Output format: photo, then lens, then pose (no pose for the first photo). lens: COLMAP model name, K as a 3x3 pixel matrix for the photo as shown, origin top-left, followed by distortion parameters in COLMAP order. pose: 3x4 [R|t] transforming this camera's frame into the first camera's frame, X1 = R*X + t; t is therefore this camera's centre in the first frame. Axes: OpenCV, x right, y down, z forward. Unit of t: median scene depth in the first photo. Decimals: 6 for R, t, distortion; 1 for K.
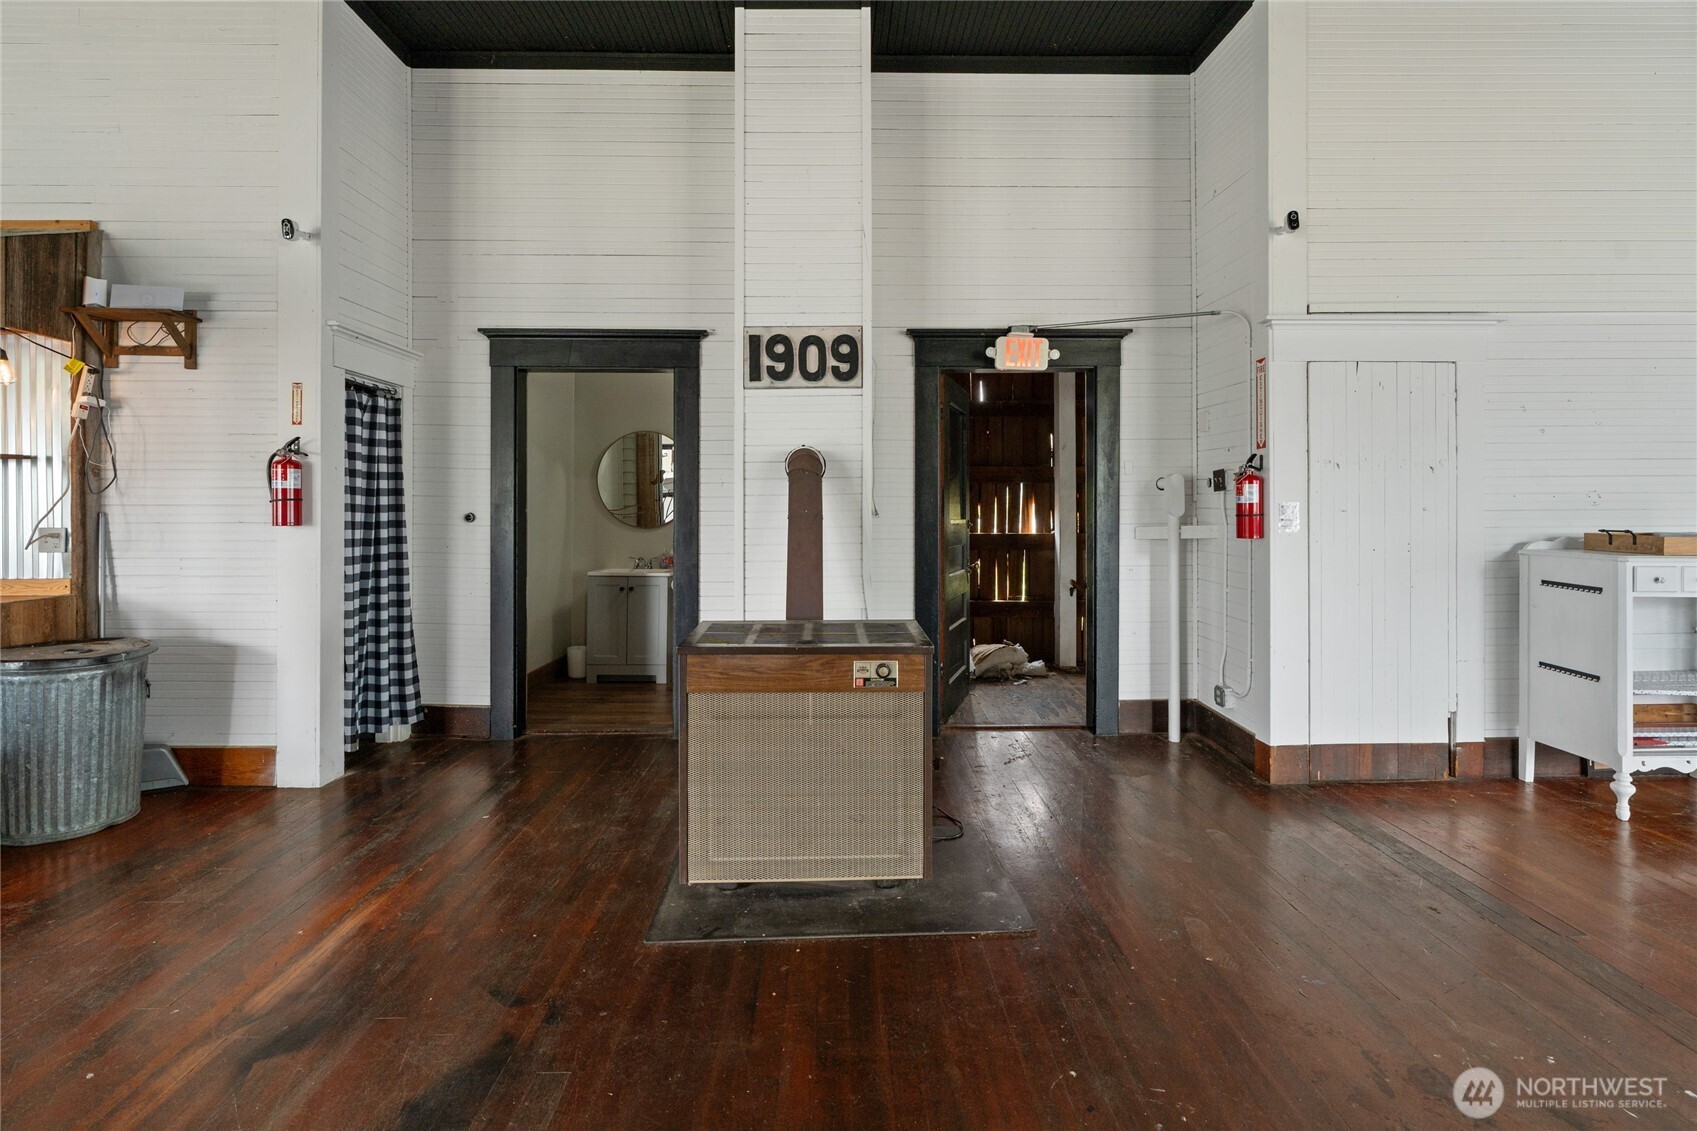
lens RADIAL K [[778.8, 0, 848.1], [0, 778.8, 508.7], [0, 0, 1]] dist [-0.004701, 0.000428]
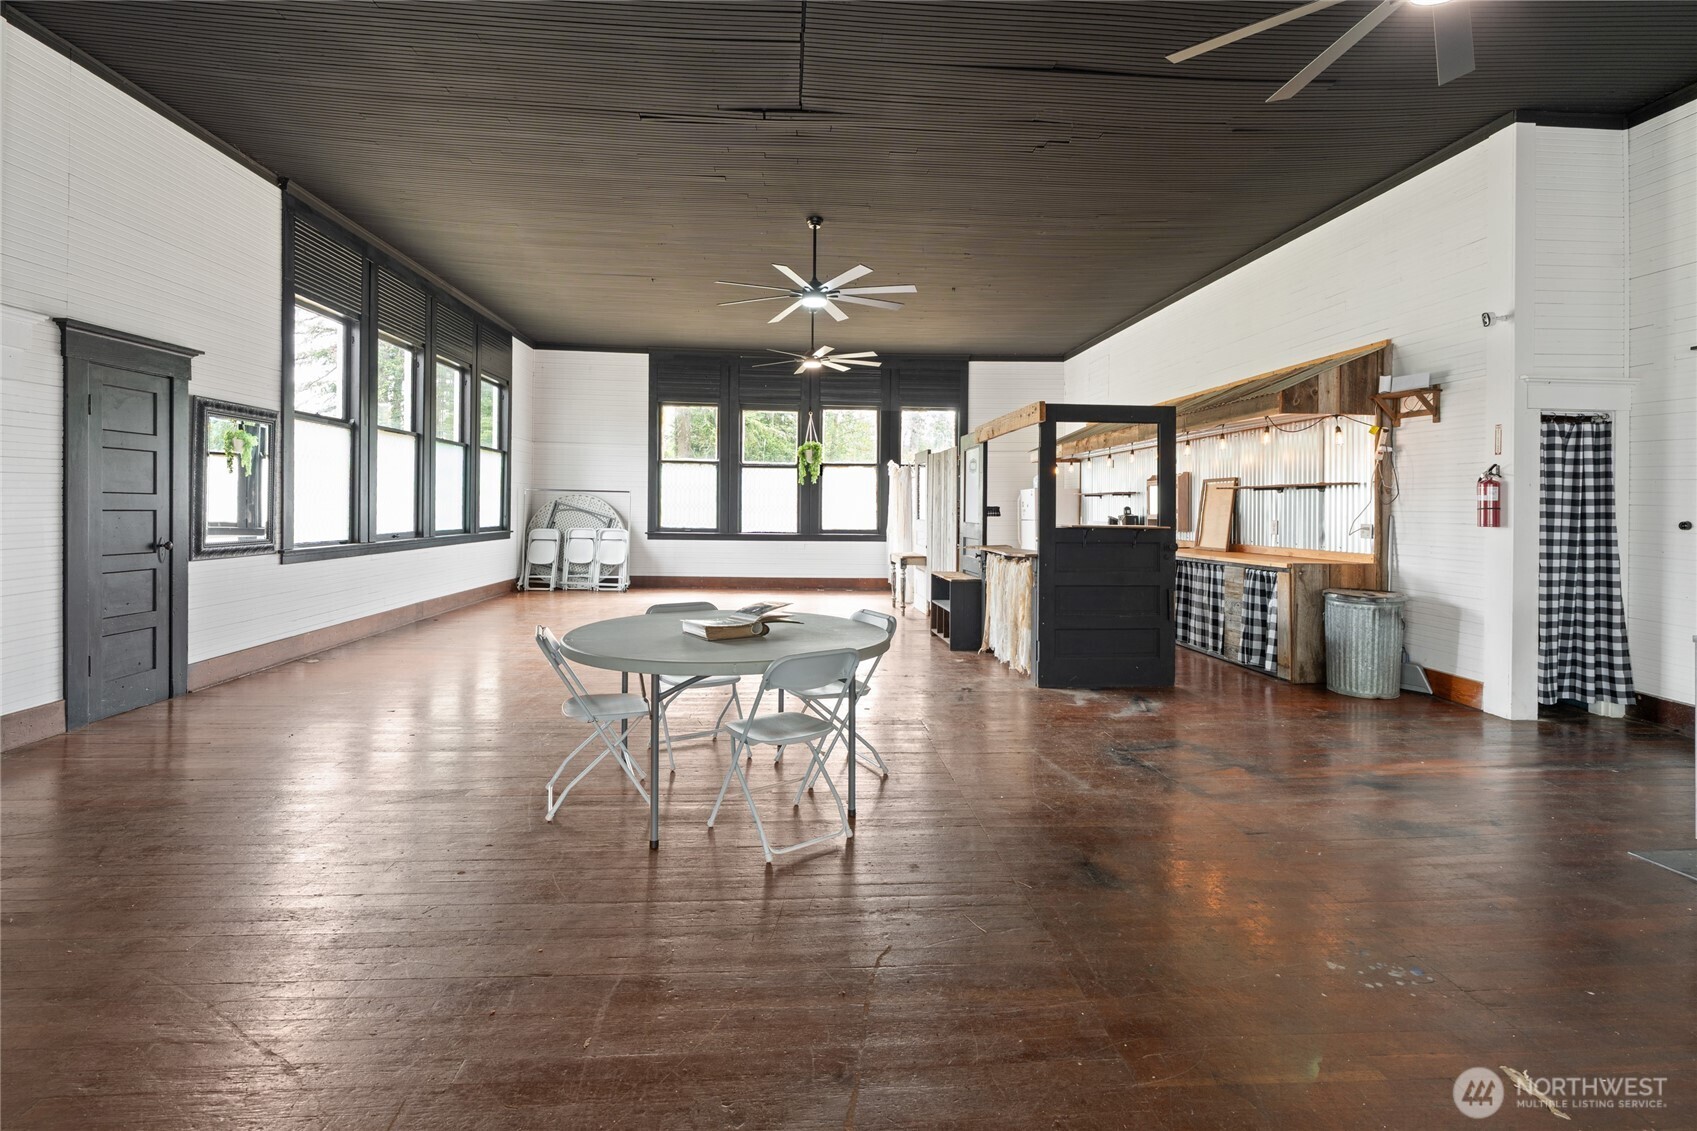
lens RADIAL K [[782.4, 0, 843.0], [0, 782.4, 504.8], [0, 0, 1]] dist [-0.003060, -0.000319]
pose [[0.054673, 0.000283, -0.998504, 0.618793], [-0.010270, 0.999947, -0.000279, -0.005520], [0.998452, 0.010270, 0.054673, -0.247200]]
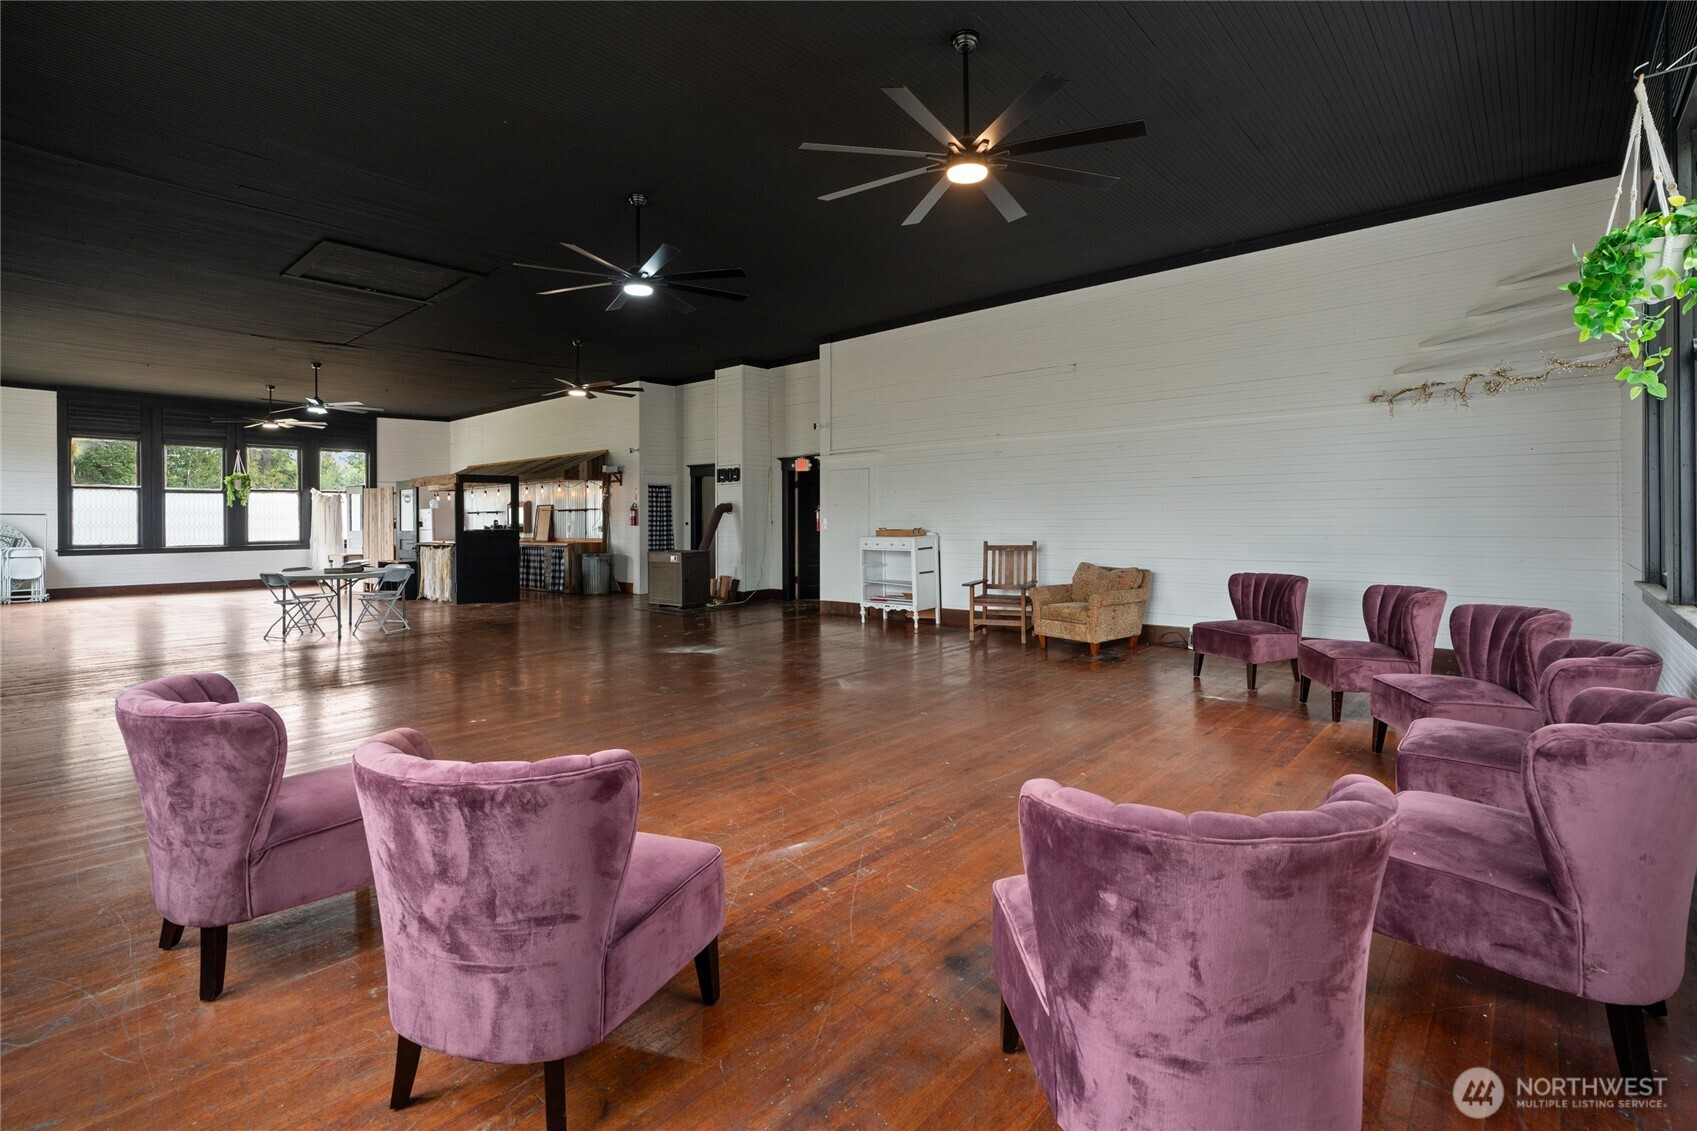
lens RADIAL K [[787.8, 0, 851.3], [0, 787.8, 514.1], [0, 0, 1]] dist [-0.003114, -0.000033]
pose [[0.740025, -0.007570, -0.672537, 2.661589], [0.006951, 0.999969, -0.003606, -0.013429], [0.672543, -0.002006, 0.740055, -1.149855]]
